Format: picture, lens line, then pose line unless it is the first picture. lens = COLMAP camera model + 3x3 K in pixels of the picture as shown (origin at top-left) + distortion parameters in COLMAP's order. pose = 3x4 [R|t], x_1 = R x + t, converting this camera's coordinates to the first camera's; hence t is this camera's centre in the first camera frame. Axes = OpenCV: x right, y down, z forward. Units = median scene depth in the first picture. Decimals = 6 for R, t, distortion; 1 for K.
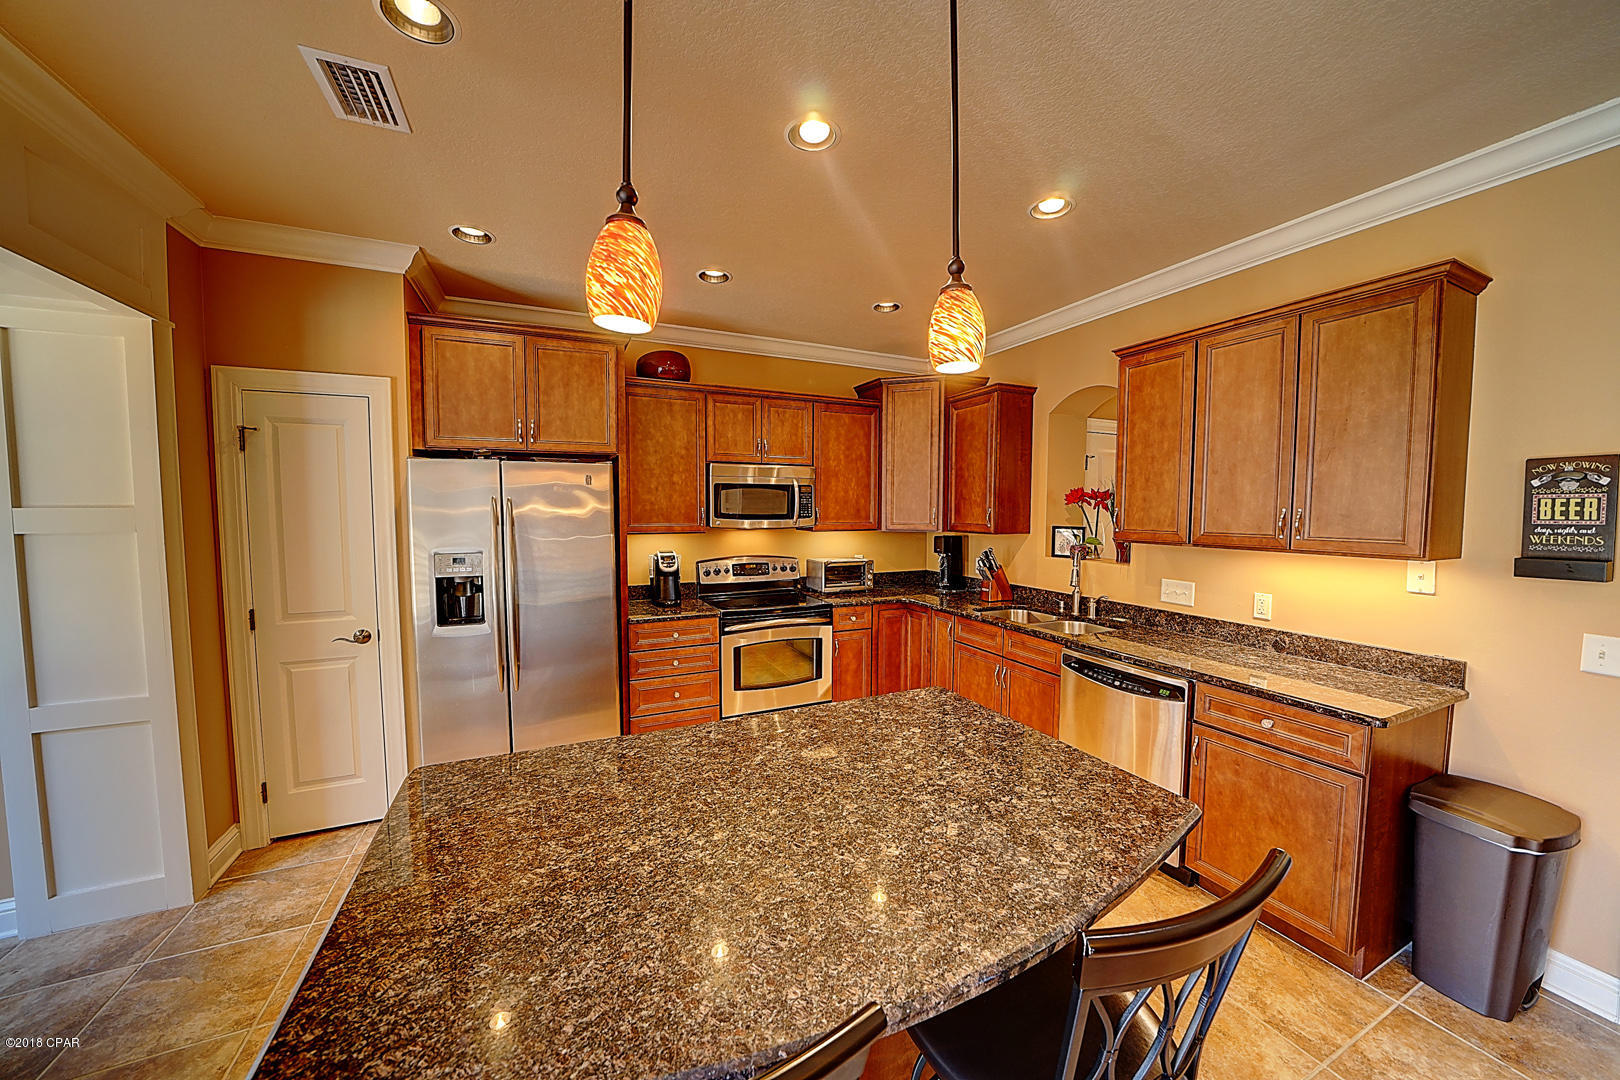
lens RADIAL K [[560.8, 0, 810.8], [0, 560.8, 544.2], [0, 0, 1]] dist [-0.023084, -0.000028]
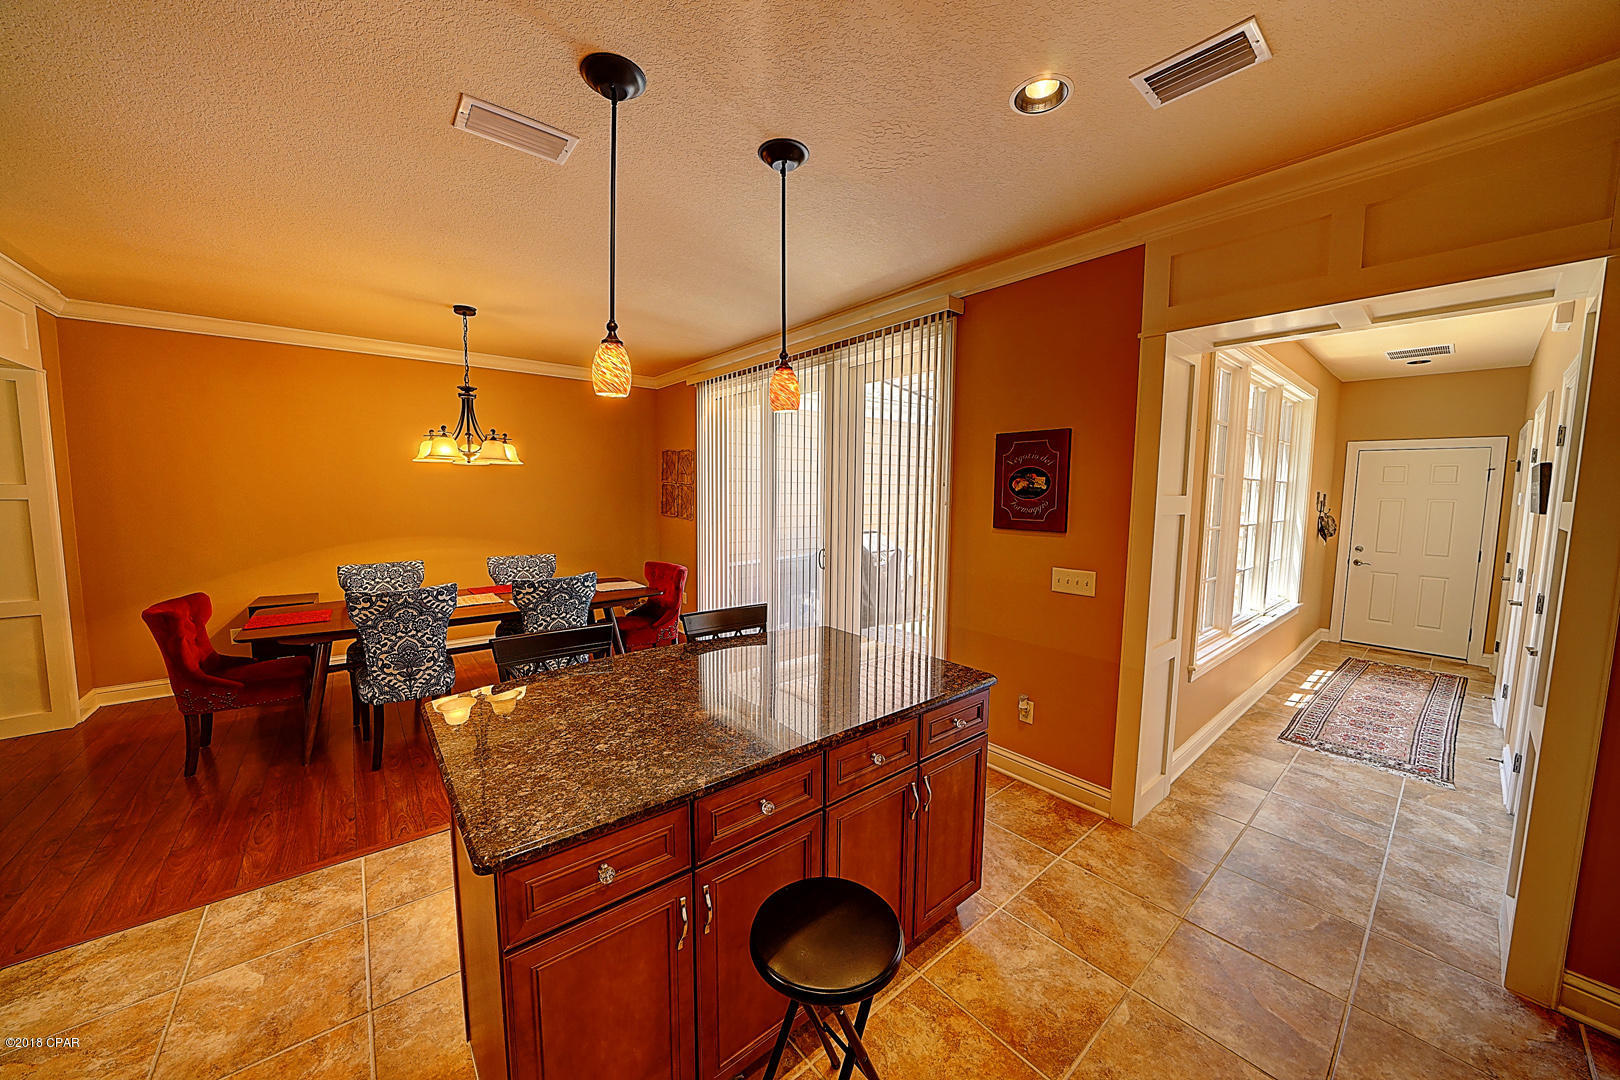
lens RADIAL K [[560.8, 0, 806.7], [0, 560.8, 542.2], [0, 0, 1]] dist [-0.023084, -0.000028]
pose [[-0.968002, 0.009315, -0.250769, 0.042953], [-0.031663, 0.986790, 0.158878, -0.056290], [0.248937, 0.161734, -0.954920, 0.838283]]
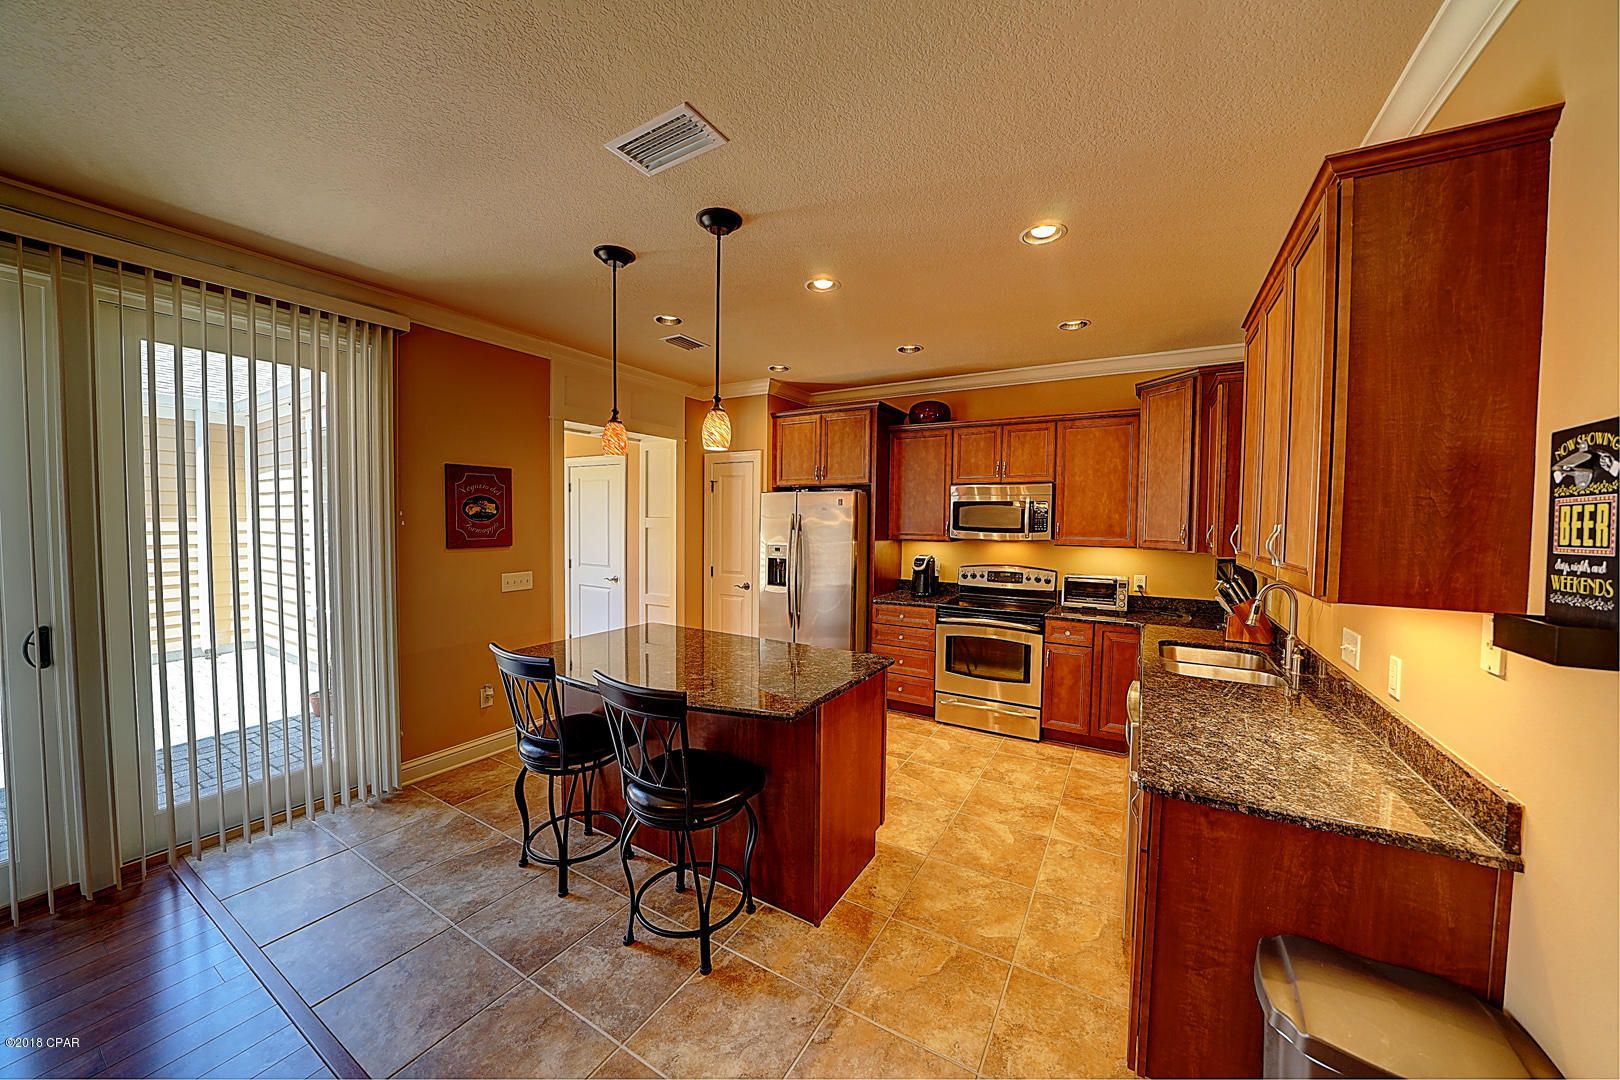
lens RADIAL K [[560.8, 0, 811.3], [0, 560.8, 539.1], [0, 0, 1]] dist [-0.023084, -0.000028]
pose [[0.569416, 0.033237, -0.821377, 0.667337], [-0.064174, 0.997930, -0.004106, -0.001675], [0.819541, 0.055049, 0.570370, 0.049188]]
